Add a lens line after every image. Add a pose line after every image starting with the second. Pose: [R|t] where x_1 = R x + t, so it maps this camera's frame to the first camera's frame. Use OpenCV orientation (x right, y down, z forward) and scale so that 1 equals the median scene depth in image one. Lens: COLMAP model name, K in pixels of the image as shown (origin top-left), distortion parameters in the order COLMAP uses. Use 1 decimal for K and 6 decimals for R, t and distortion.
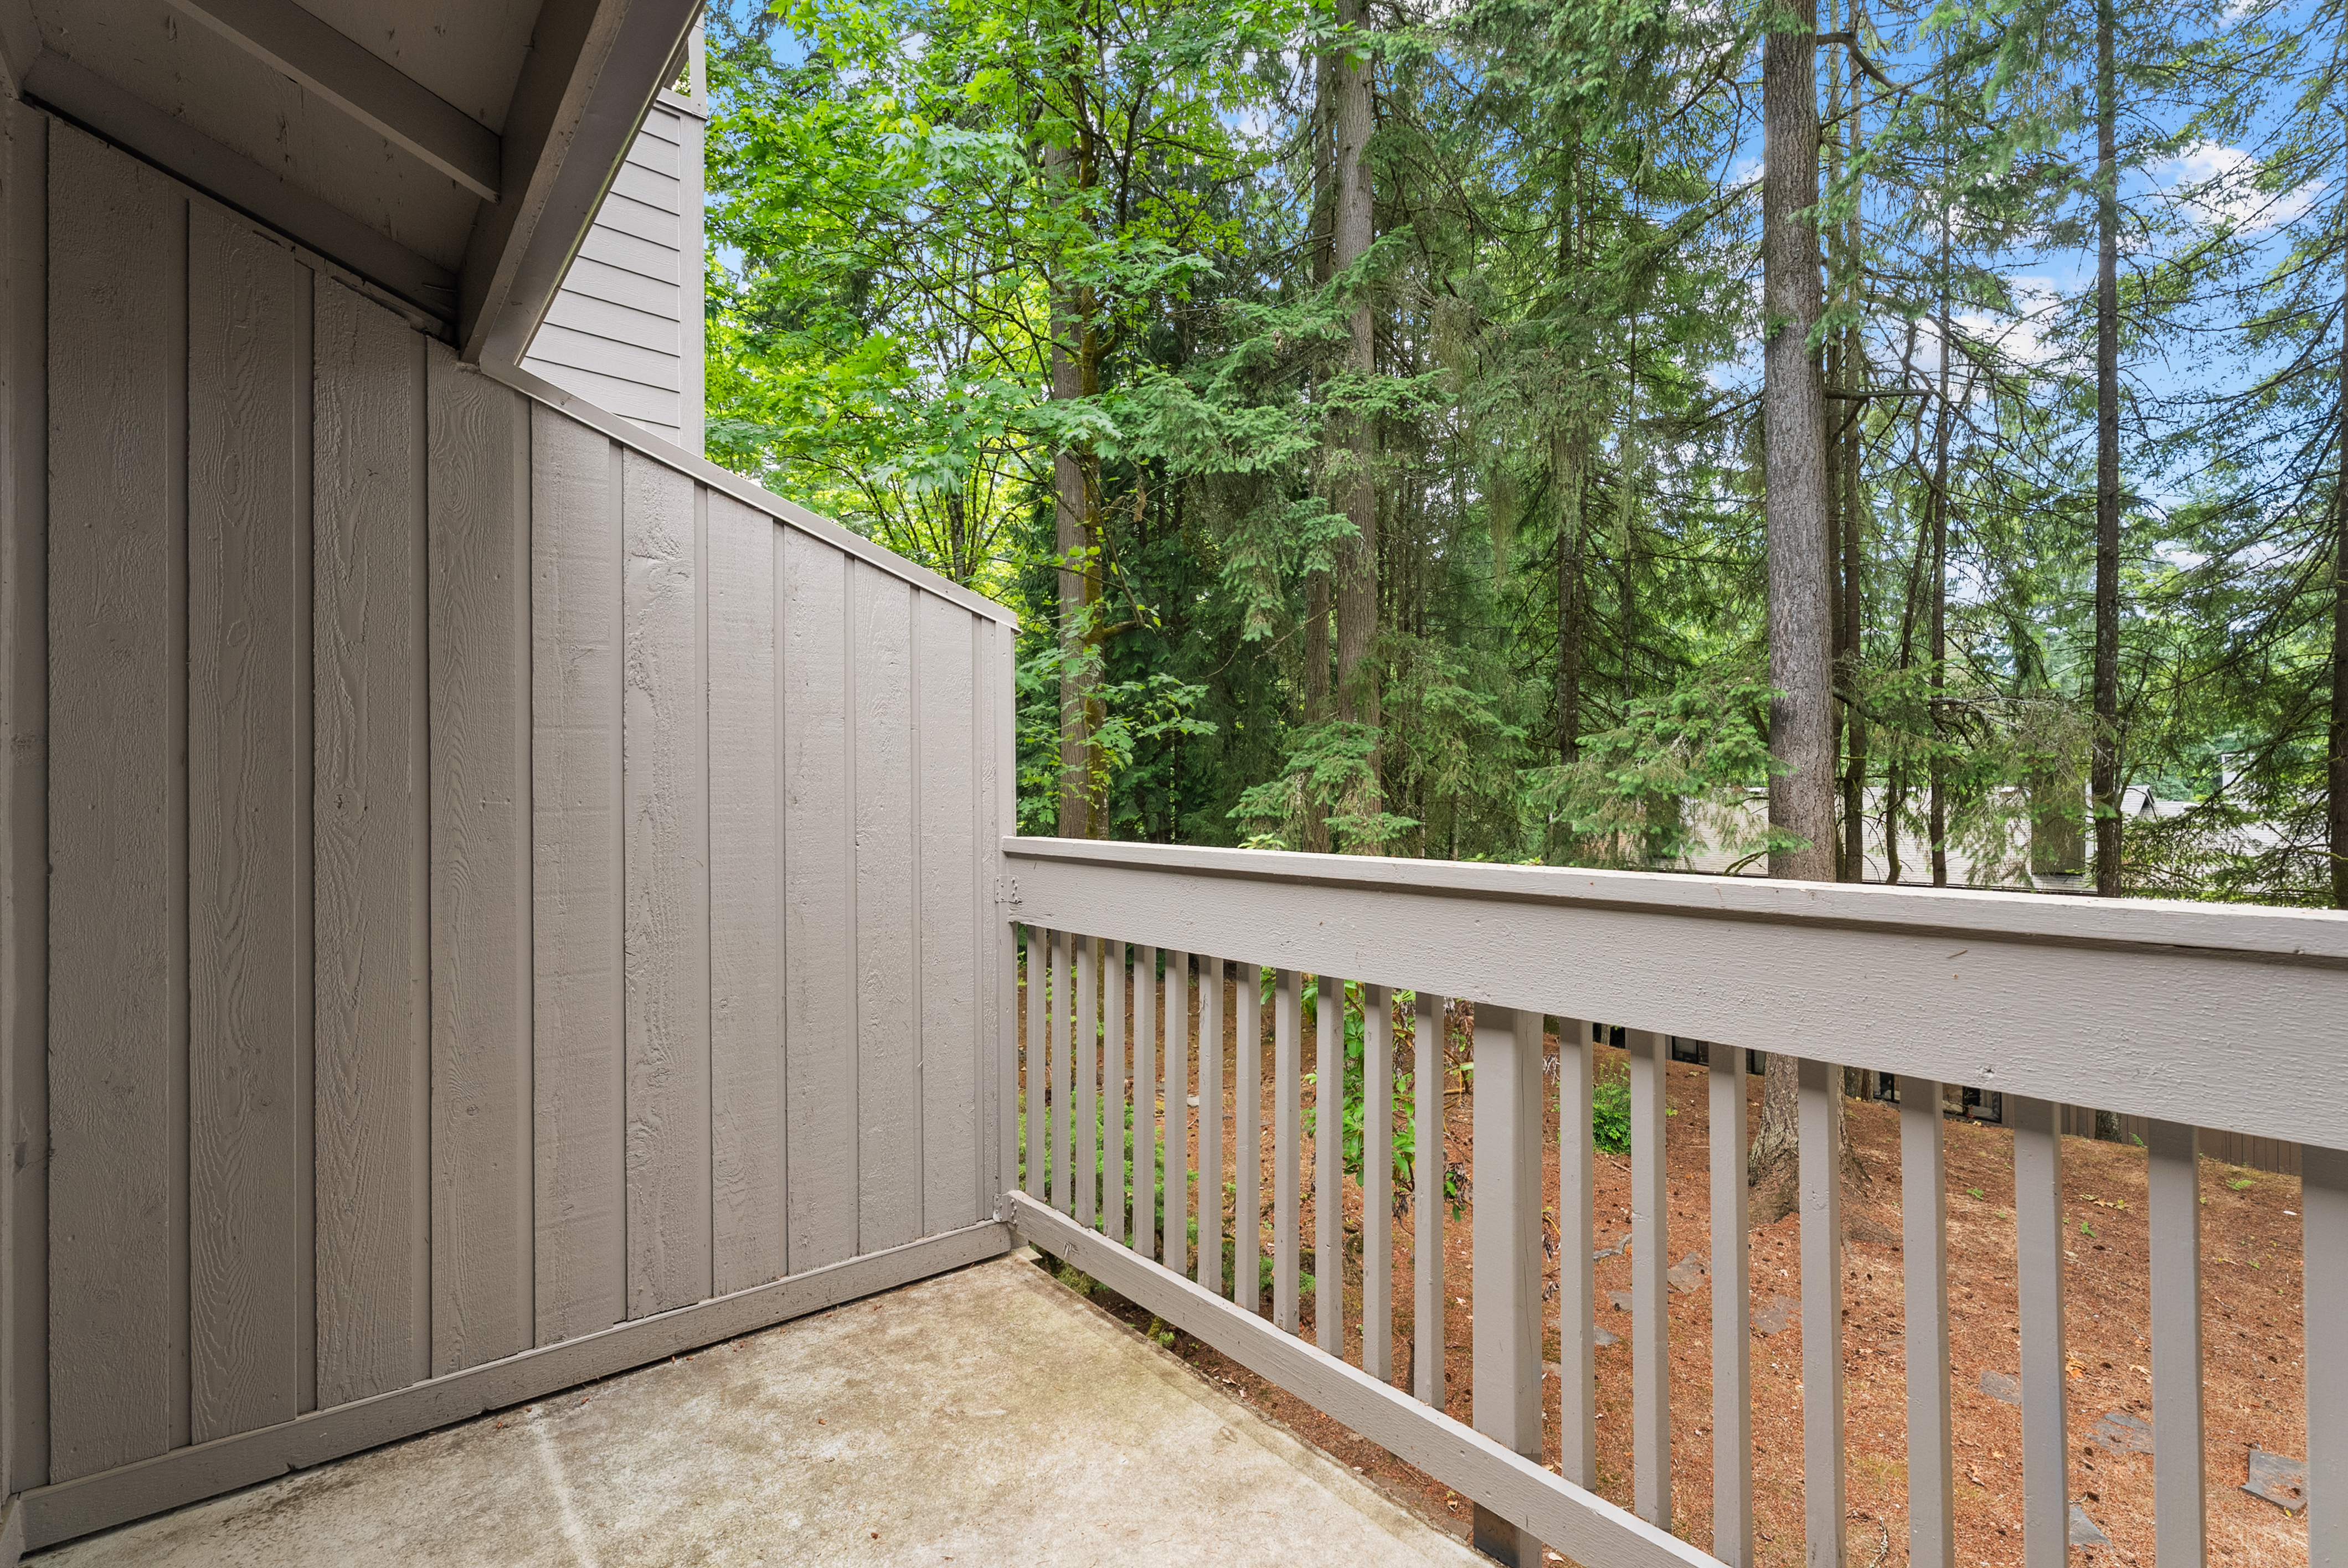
lens RADIAL K [[1066.0, 0, 1165.8], [0, 1066.0, 784.2], [0, 0, 1]] dist [-0.002266, 0.001527]
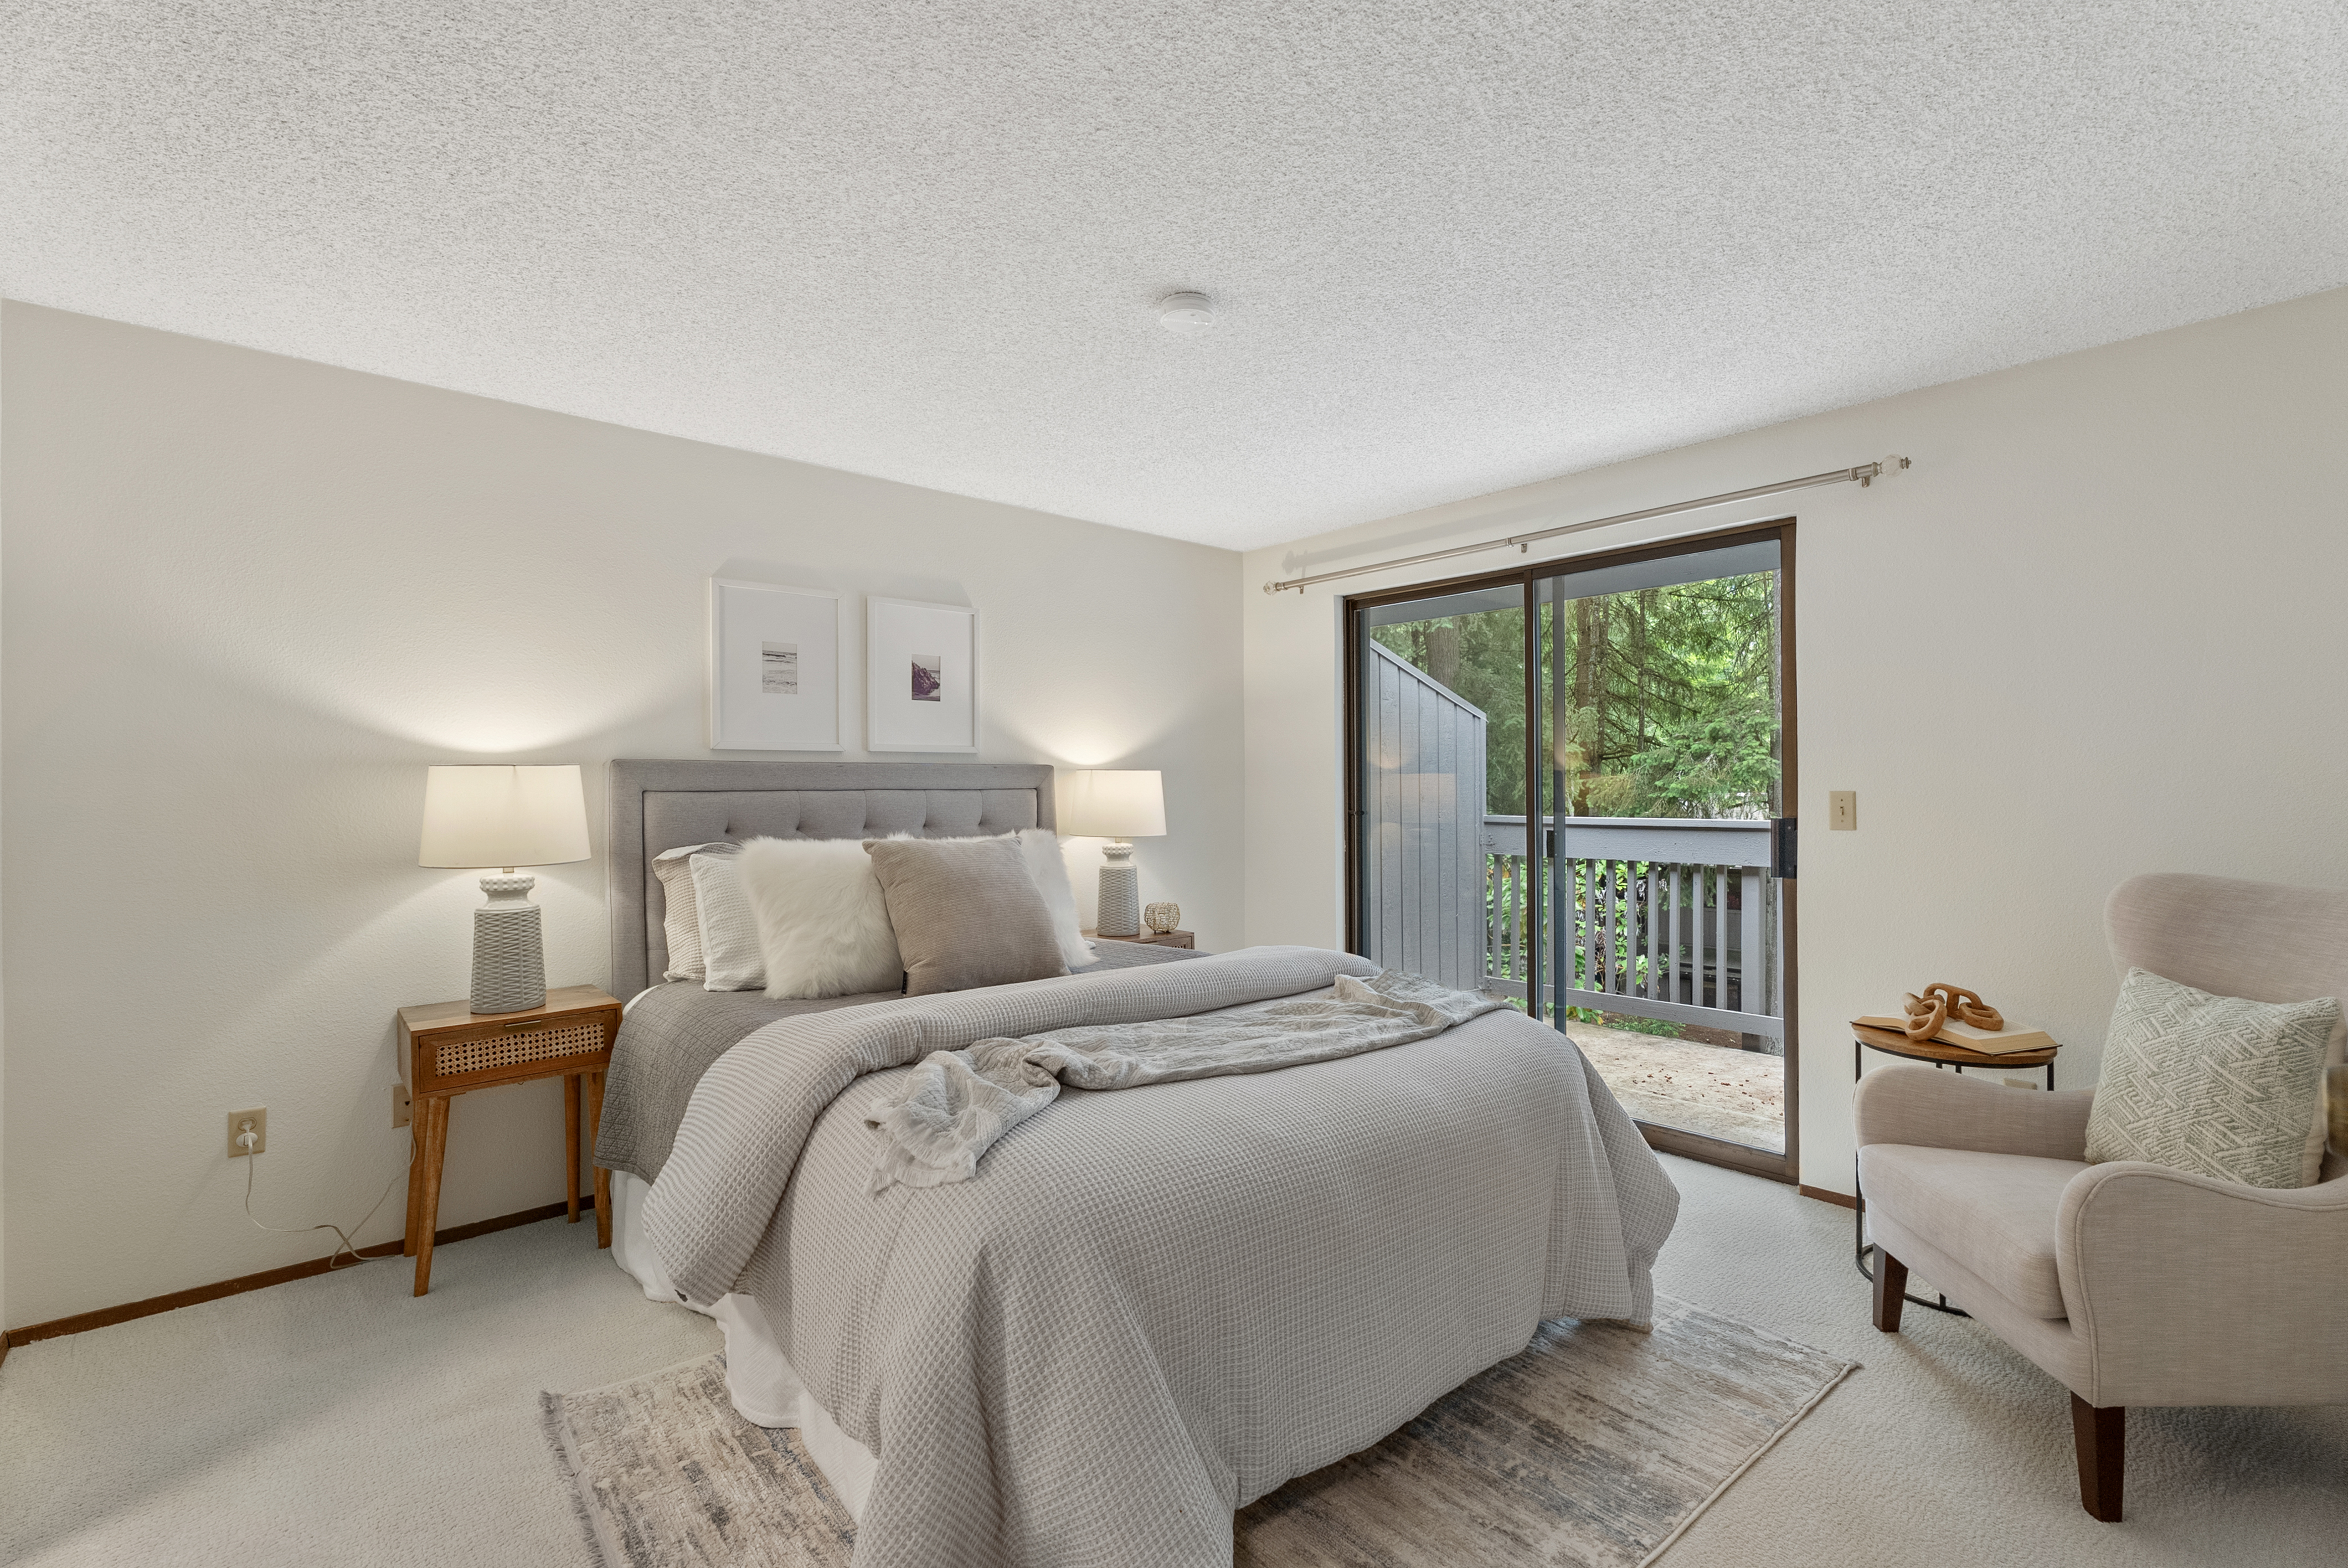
lens RADIAL K [[1066.0, 0, 1181.1], [0, 1066.0, 793.5], [0, 0, 1]] dist [-0.002266, 0.001527]
pose [[0.999315, 0.006047, 0.036516, -0.227458], [-0.006344, 0.999948, 0.008024, -0.002460], [-0.036466, -0.008250, 0.999301, -0.312269]]
